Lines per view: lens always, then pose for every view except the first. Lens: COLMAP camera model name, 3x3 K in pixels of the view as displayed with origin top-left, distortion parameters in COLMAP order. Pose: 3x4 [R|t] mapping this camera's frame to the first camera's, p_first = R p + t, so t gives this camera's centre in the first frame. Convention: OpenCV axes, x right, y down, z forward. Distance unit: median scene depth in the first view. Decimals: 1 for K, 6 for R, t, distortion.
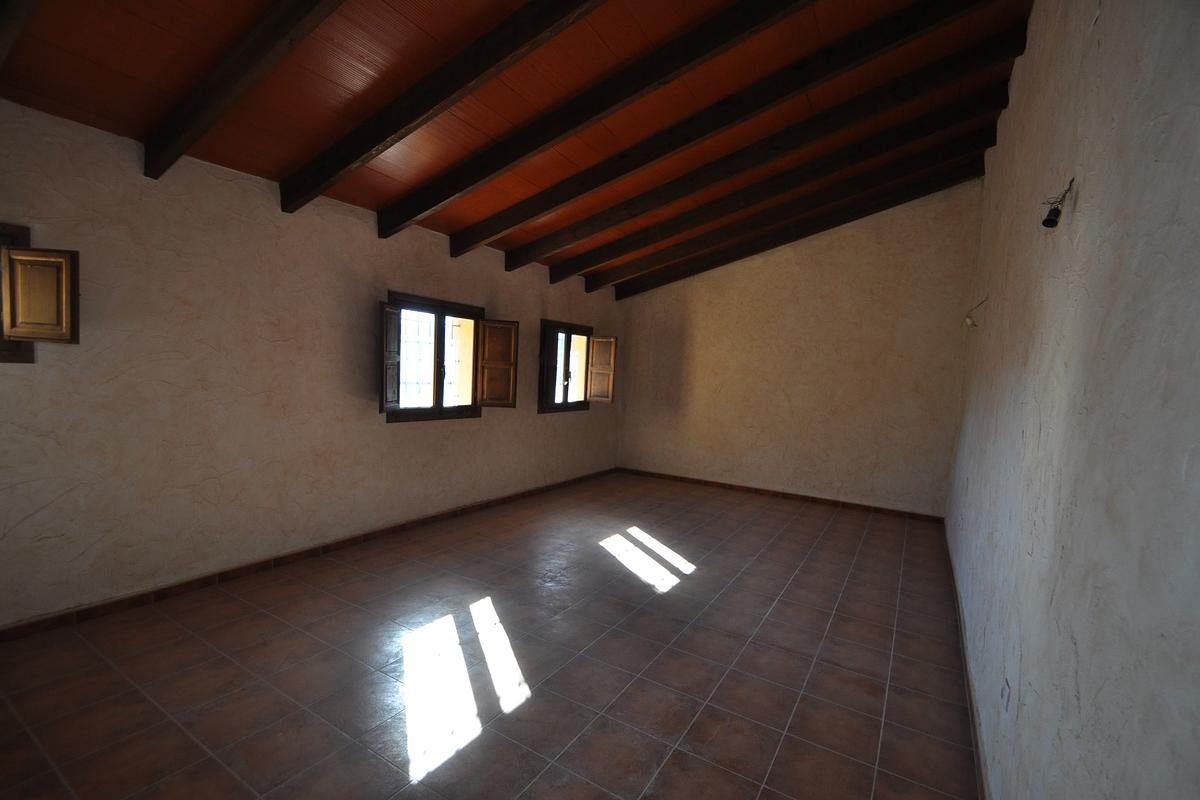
lens RADIAL K [[532.5, 0, 606.9], [0, 532.5, 411.5], [0, 0, 1]] dist [0.017780, -0.022813]
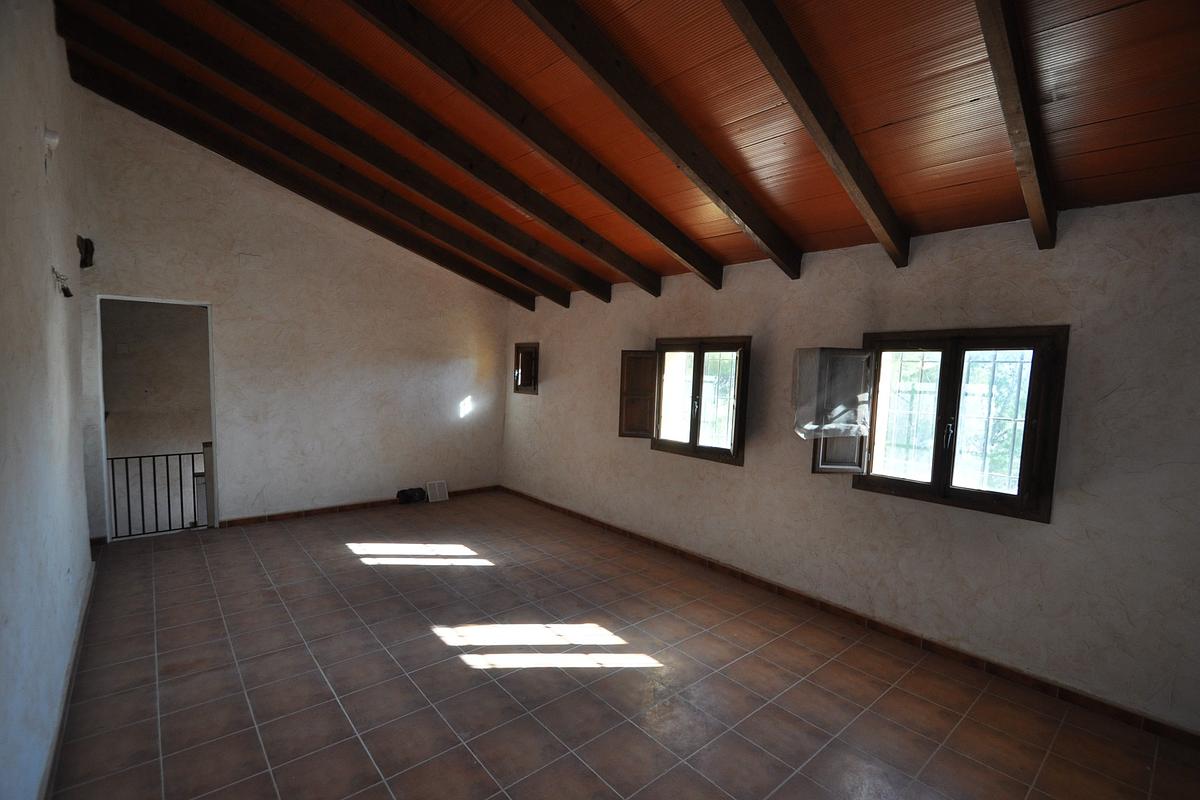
lens RADIAL K [[532.5, 0, 606.9], [0, 532.5, 411.5], [0, 0, 1]] dist [0.017780, -0.022813]
pose [[-0.313019, 0.006116, -0.949727, 0.768829], [-0.124537, 0.991081, 0.047428, -0.108339], [0.941546, 0.133122, -0.309465, 1.296569]]
